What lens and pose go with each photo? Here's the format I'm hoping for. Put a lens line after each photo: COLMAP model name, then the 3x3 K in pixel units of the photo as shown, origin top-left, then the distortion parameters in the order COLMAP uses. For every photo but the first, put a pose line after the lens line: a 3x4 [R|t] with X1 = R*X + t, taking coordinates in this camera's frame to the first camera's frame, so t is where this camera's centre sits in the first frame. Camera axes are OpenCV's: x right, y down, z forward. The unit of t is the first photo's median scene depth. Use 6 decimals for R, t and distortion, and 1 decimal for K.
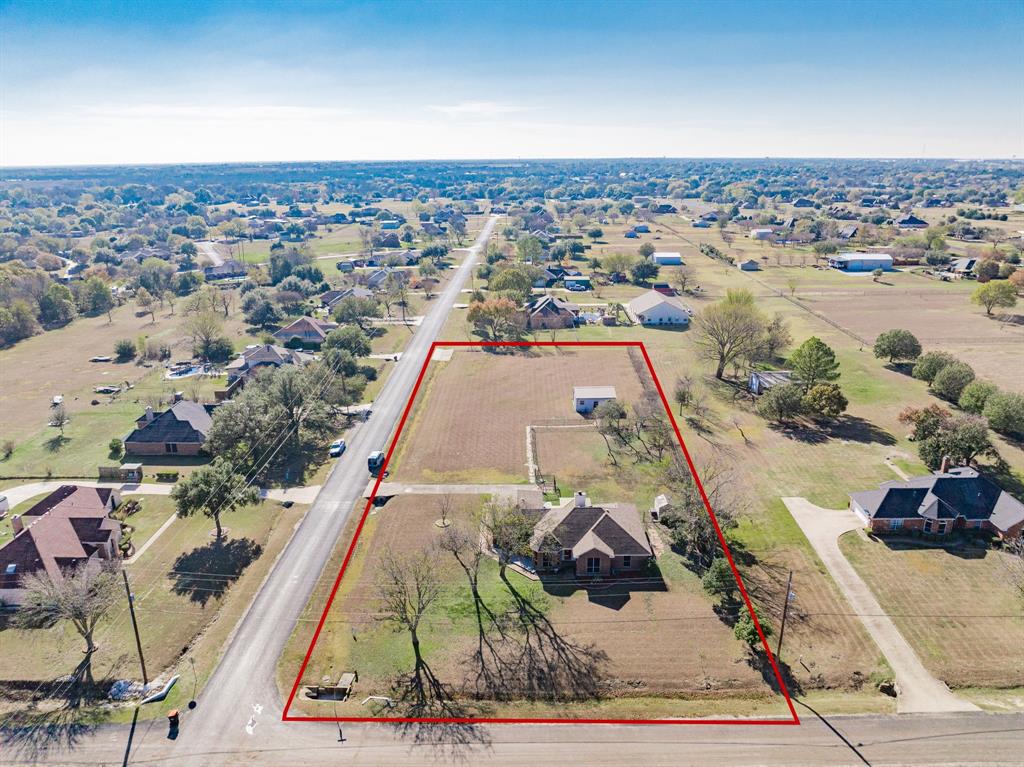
lens RADIAL K [[718.3, 0, 511.8], [0, 718.3, 378.2], [0, 0, 1]] dist [-0.033594, -0.001725]
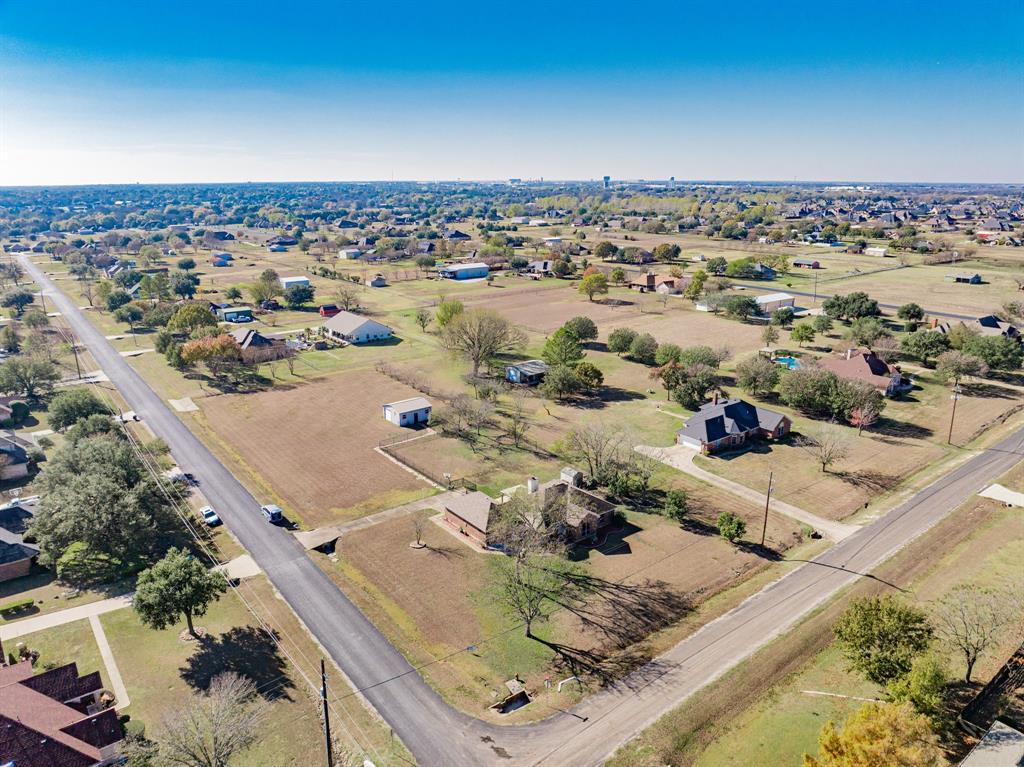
lens RADIAL K [[718.3, 0, 511.4], [0, 718.3, 388.1], [0, 0, 1]] dist [-0.033594, -0.001725]
pose [[0.782090, -0.168798, 0.599869, -0.468315], [0.180282, 0.982740, 0.041489, -0.025644], [-0.596518, 0.075697, 0.799022, 0.087467]]
